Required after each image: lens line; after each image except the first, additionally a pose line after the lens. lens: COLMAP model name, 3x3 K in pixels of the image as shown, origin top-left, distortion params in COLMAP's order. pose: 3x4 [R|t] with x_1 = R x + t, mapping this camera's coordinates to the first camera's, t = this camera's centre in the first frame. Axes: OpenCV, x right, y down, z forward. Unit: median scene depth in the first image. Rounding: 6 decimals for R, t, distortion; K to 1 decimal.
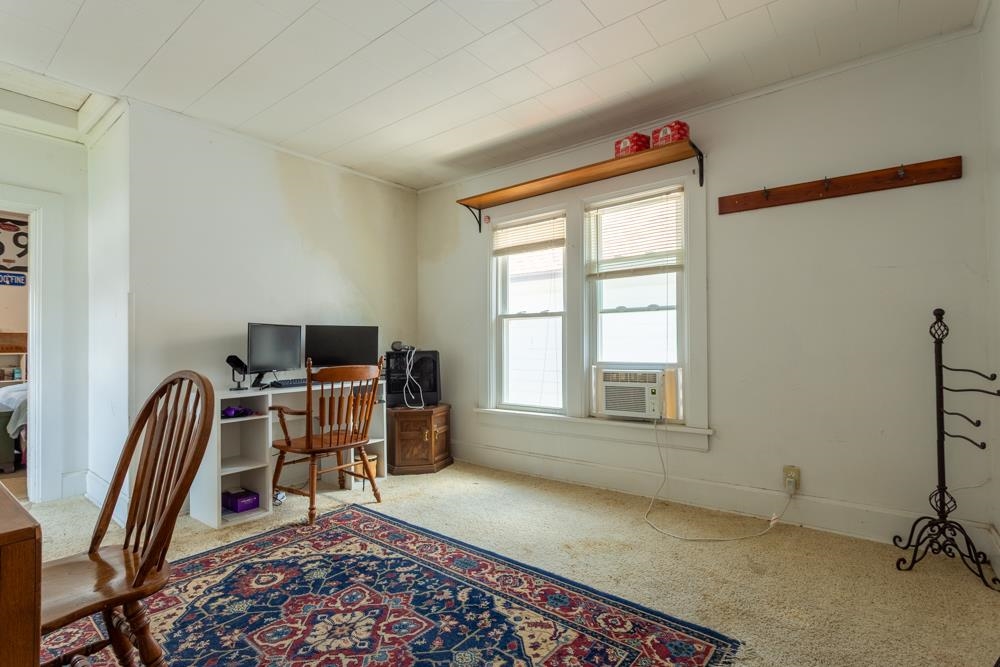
lens RADIAL K [[477.0, 0, 499.7], [0, 477.0, 333.1], [0, 0, 1]] dist [0.000783, 0.001591]
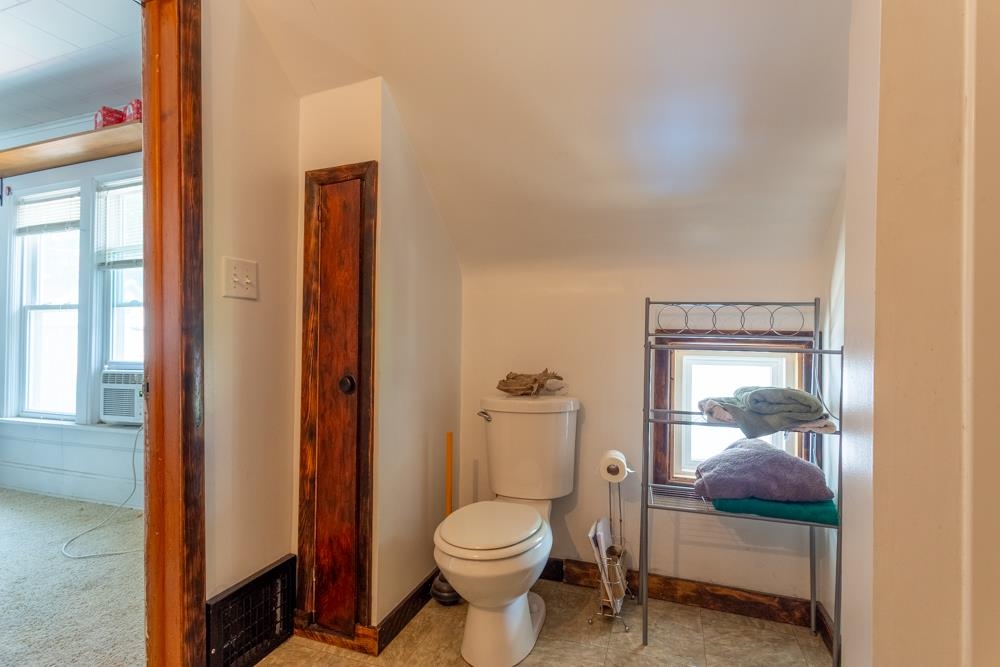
lens RADIAL K [[477.0, 0, 499.7], [0, 477.0, 334.8], [0, 0, 1]] dist [0.000783, 0.001591]
pose [[0.946568, 0.010371, 0.322336, 0.602202], [-0.014712, 0.999831, 0.011034, -0.010091], [-0.322167, -0.015186, 0.946561, -0.081797]]
